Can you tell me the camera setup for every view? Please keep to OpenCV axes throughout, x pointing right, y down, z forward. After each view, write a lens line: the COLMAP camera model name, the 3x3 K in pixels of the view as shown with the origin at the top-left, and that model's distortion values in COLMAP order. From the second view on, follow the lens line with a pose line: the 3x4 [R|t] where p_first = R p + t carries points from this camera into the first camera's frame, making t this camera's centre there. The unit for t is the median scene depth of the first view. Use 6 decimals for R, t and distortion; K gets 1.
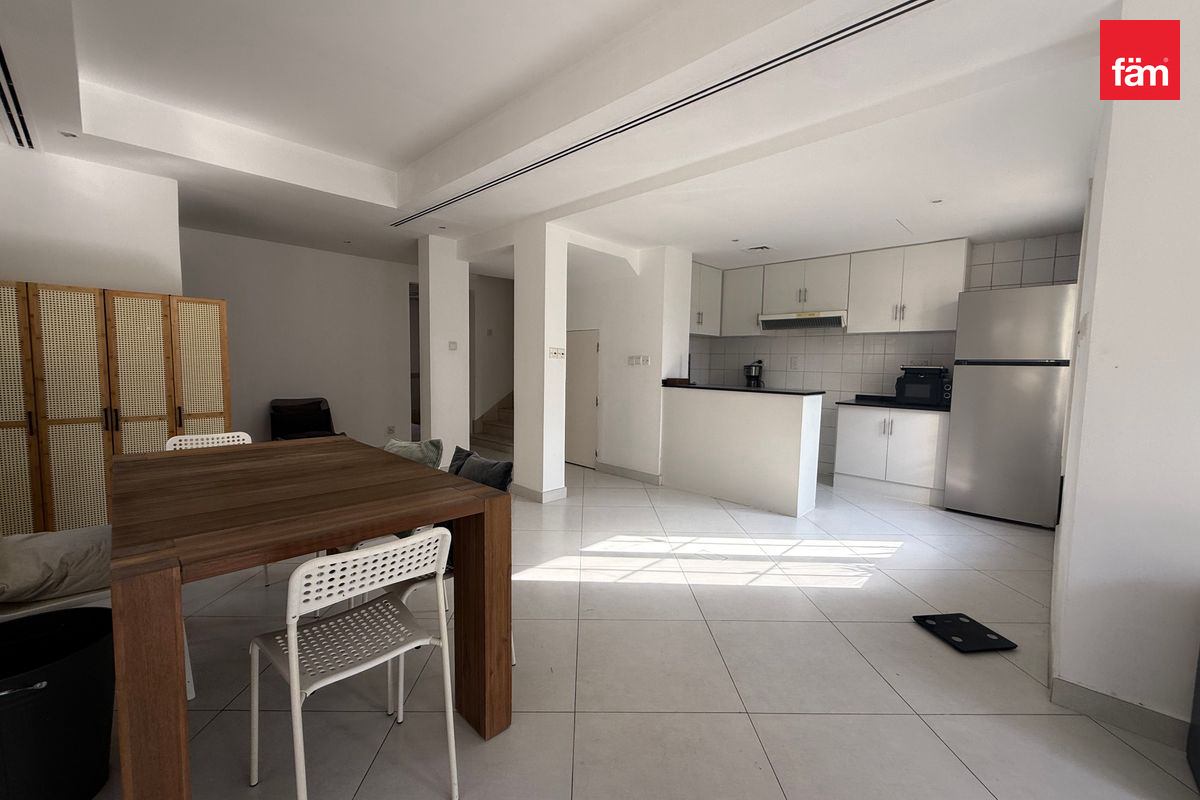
lens RADIAL K [[476.6, 0, 595.1], [0, 476.6, 399.5], [0, 0, 1]] dist [0.000751, 0.000041]
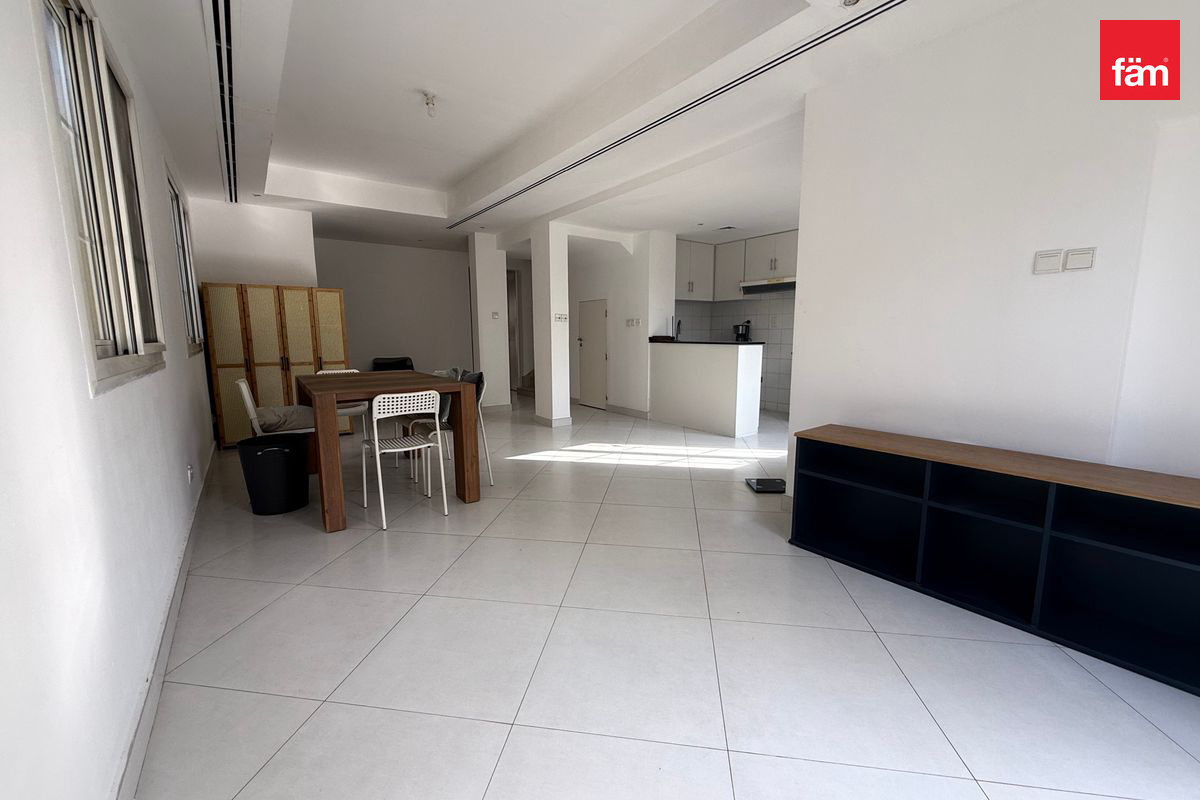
lens RADIAL K [[476.6, 0, 595.1], [0, 476.6, 399.5], [0, 0, 1]] dist [0.000751, 0.000041]
pose [[0.985080, 0.001053, -0.172094, 0.252112], [0.009393, 0.998162, 0.059875, 0.055166], [0.171841, -0.060598, 0.983259, -0.339060]]
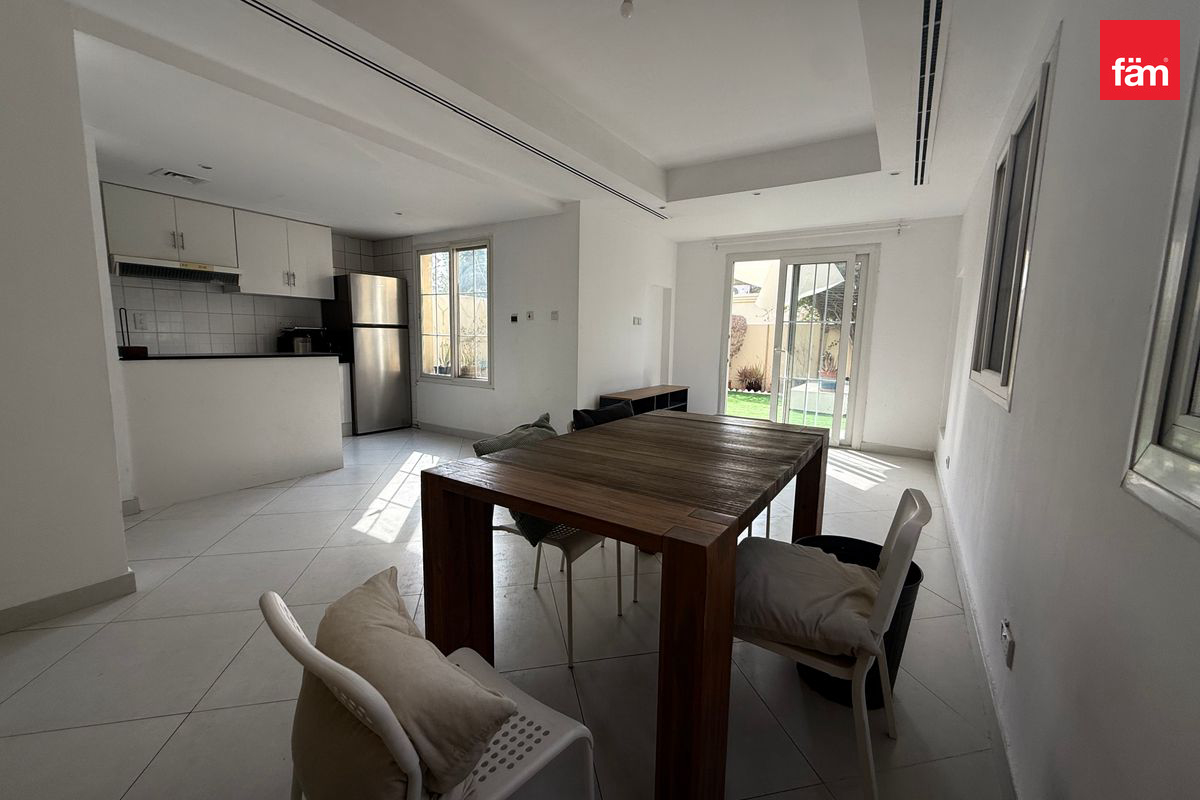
lens RADIAL K [[476.6, 0, 595.1], [0, 476.6, 399.5], [0, 0, 1]] dist [0.000751, 0.000041]
pose [[-0.199171, -0.148120, 0.968706, -0.694119], [0.054816, 0.985279, 0.161925, -0.050311], [-0.978430, 0.085351, -0.188120, 0.588389]]
